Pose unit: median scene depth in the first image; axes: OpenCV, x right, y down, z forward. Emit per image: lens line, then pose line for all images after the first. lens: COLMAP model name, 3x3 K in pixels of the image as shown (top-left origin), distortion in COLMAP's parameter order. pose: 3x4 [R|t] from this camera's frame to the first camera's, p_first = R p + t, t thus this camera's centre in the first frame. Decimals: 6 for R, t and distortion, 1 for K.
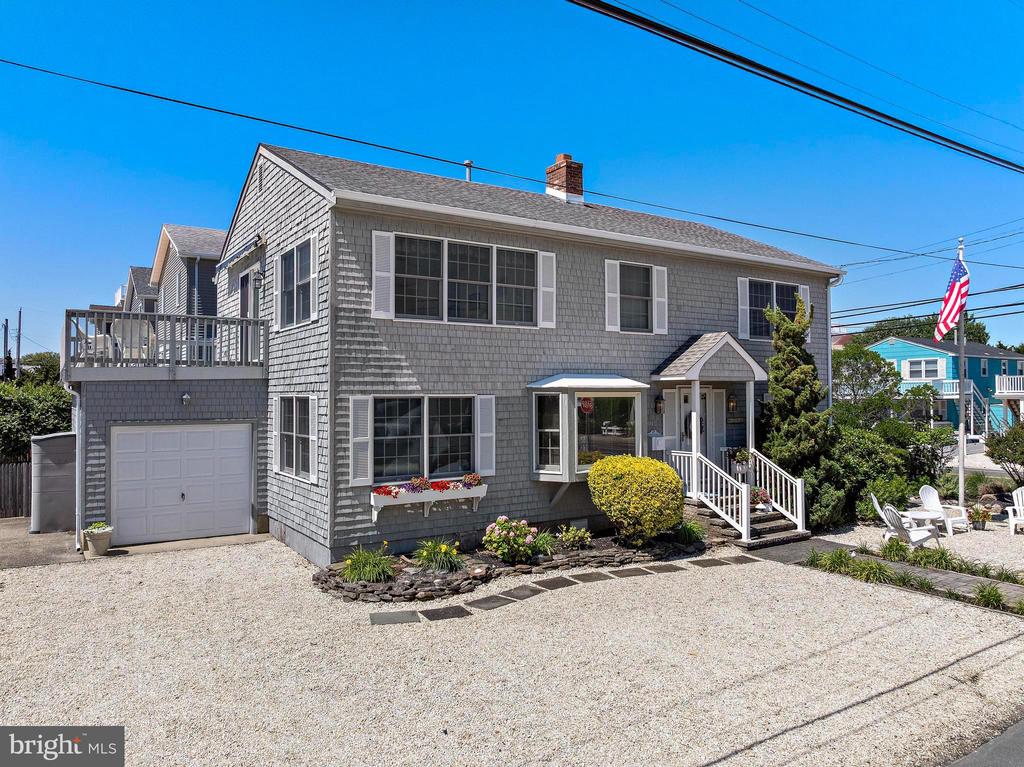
lens RADIAL K [[722.1, 0, 515.3], [0, 722.1, 380.5], [0, 0, 1]] dist [-0.039080, -0.004620]
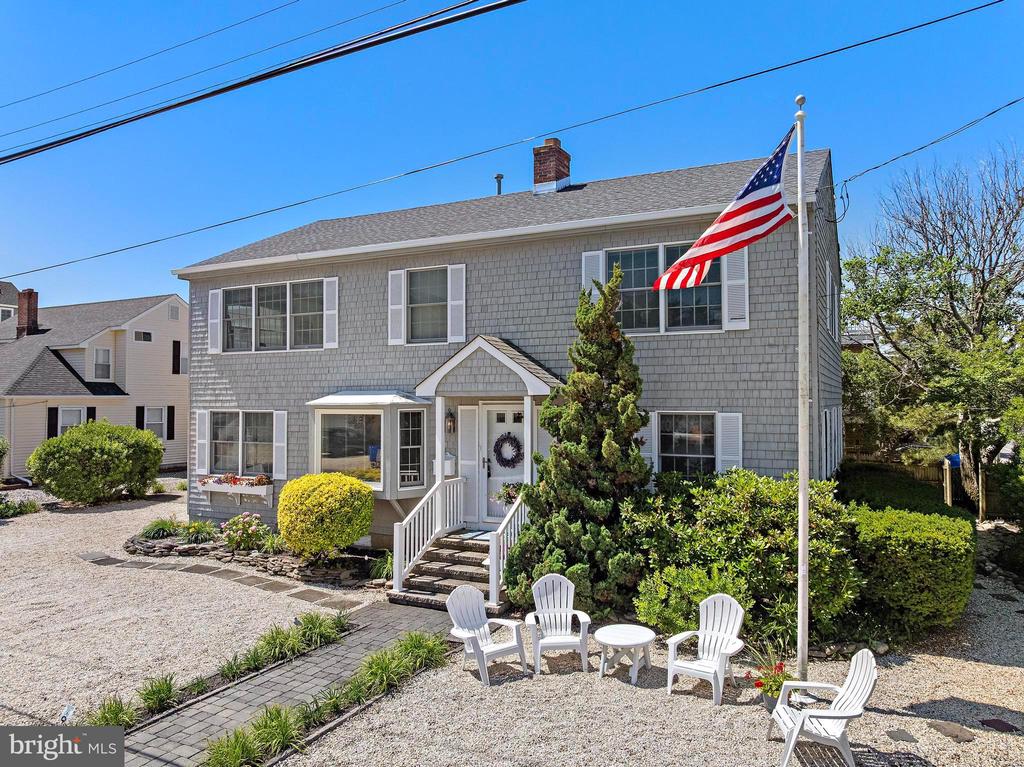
lens RADIAL K [[722.1, 0, 515.3], [0, 722.1, 380.5], [0, 0, 1]] dist [-0.039080, -0.004620]
pose [[0.509515, -0.018783, -0.860257, 1.179486], [0.018807, 0.999766, -0.010690, -0.009276], [0.860256, -0.010732, 0.509749, 0.738835]]
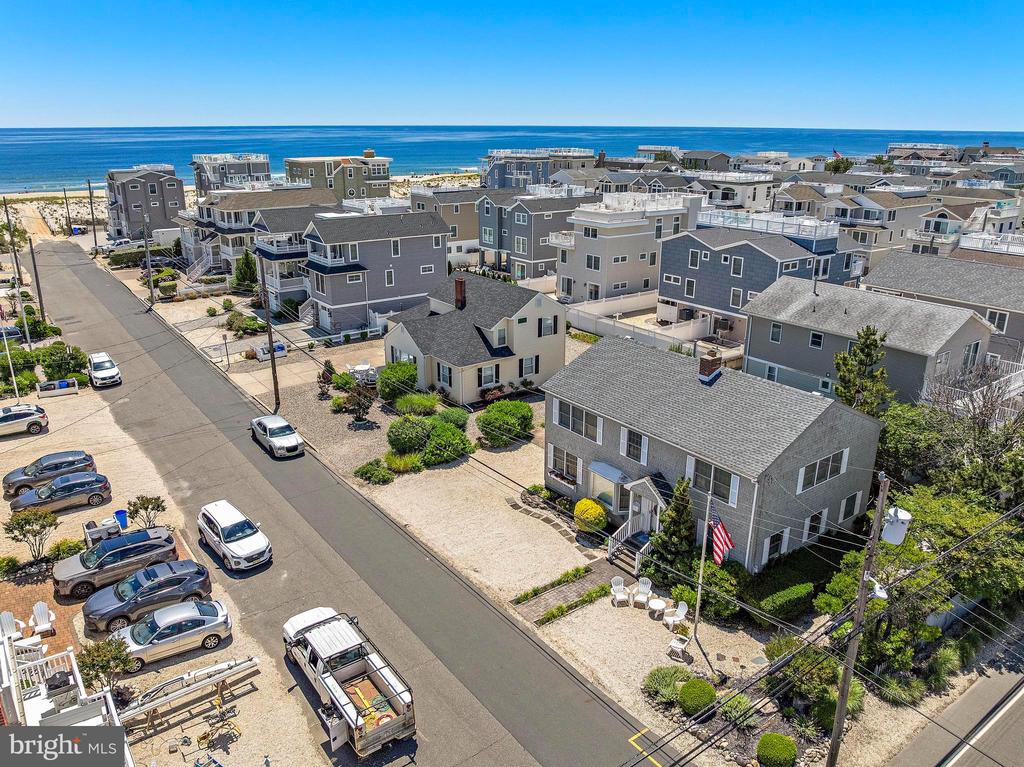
lens RADIAL K [[753.6, 0, 512.0], [0, 753.6, 383.5], [0, 0, 1]] dist [-0.031682, 0.000354]
pose [[0.060037, 0.330675, -0.941833, 2.679012], [0.018202, 0.943015, 0.332251, -1.265572], [0.998030, -0.037091, 0.050597, 0.597044]]
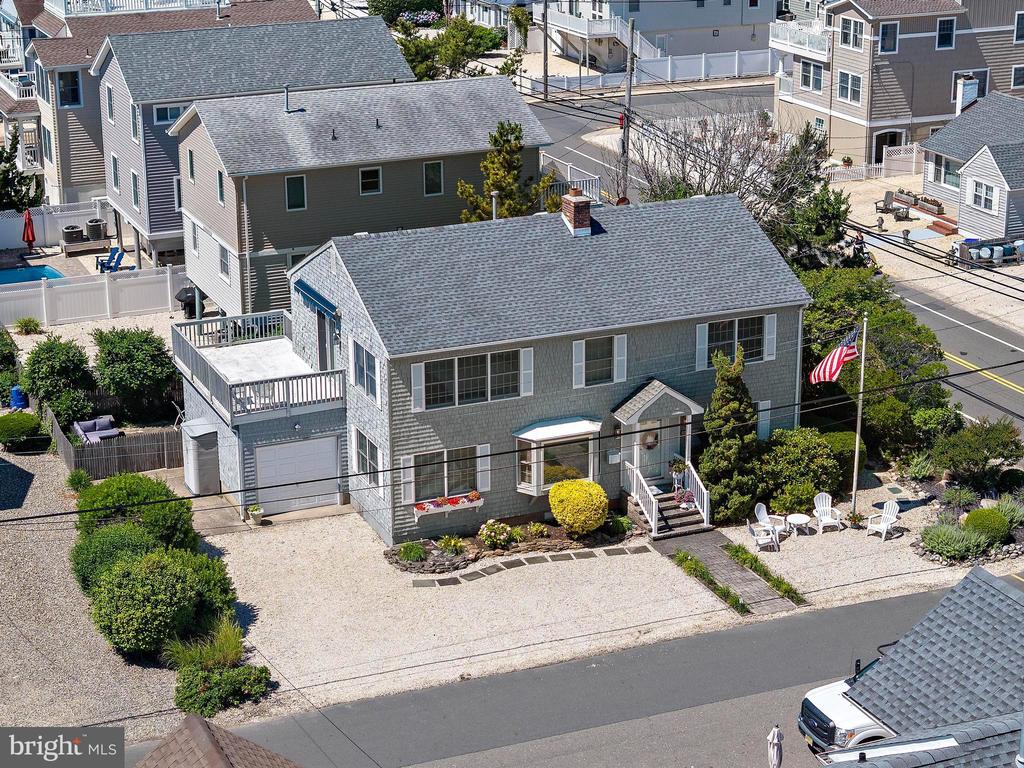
lens RADIAL K [[2045.1, 0, 512.8], [0, 2045.1, 386.4], [0, 0, 1]] dist [-0.195259, 1.474786]
pose [[0.984673, 0.051446, -0.166650, 0.779498], [0.007517, 0.942100, 0.335248, -1.636553], [0.174248, -0.331362, 0.927274, -3.183720]]
